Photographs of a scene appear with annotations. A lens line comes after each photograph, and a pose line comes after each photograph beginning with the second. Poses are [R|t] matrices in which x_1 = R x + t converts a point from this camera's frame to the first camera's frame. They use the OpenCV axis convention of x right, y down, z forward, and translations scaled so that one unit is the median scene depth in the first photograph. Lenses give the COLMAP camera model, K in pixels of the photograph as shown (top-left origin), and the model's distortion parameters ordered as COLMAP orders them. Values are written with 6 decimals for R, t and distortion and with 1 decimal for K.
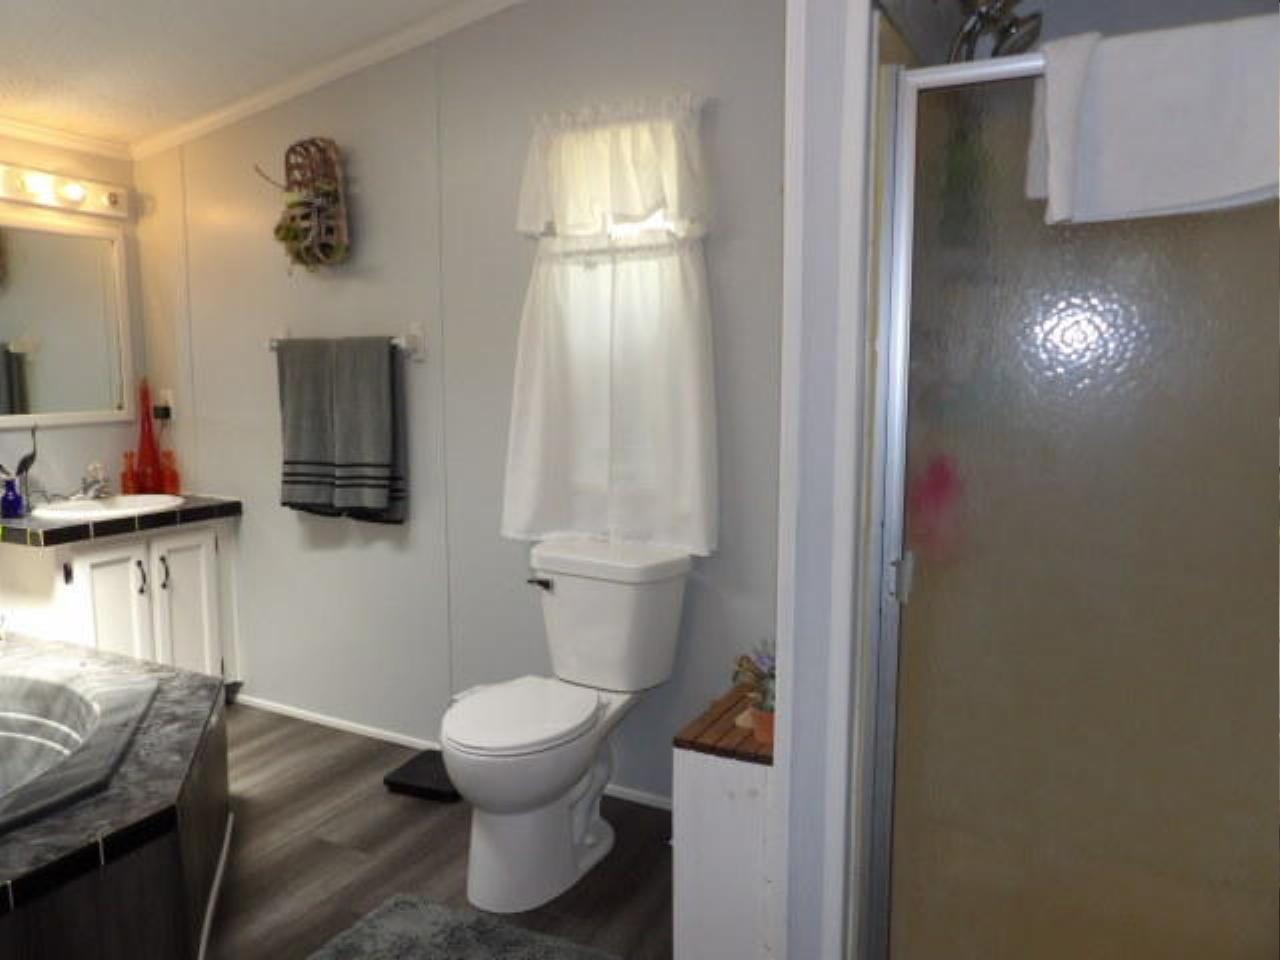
lens RADIAL K [[890.5, 0, 640.0], [0, 890.5, 480.0], [0, 0, 1]] dist [-0.068192, 0.070508]
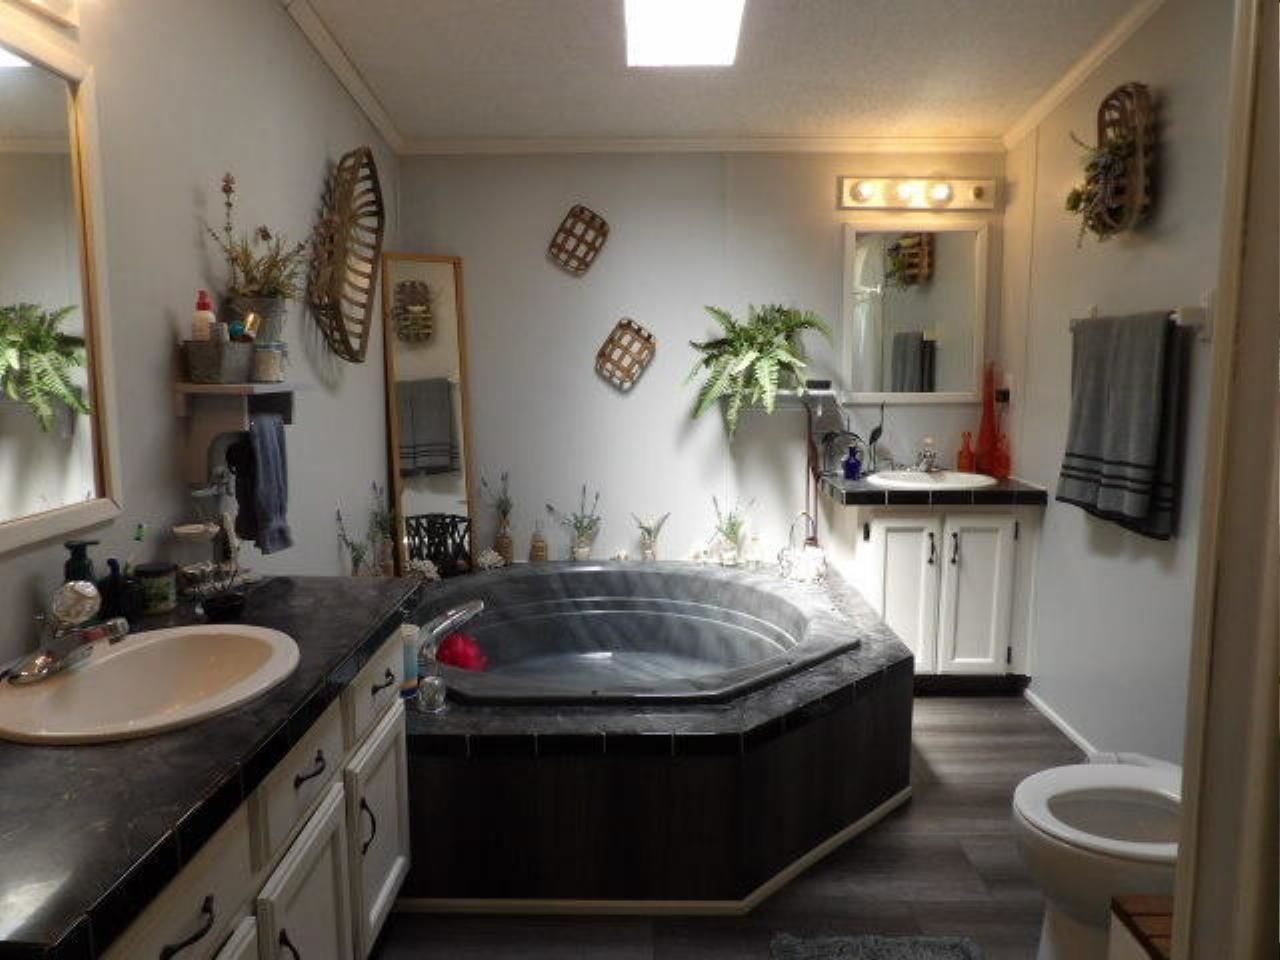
lens RADIAL K [[891.7, 0, 640.0], [0, 891.7, 480.0], [0, 0, 1]] dist [-0.031538, 0.003504]
pose [[0.457566, 0.114315, -0.881797, 0.212261], [-0.103082, 0.991834, 0.075091, -0.016247], [0.883180, 0.056538, 0.465613, 0.180281]]
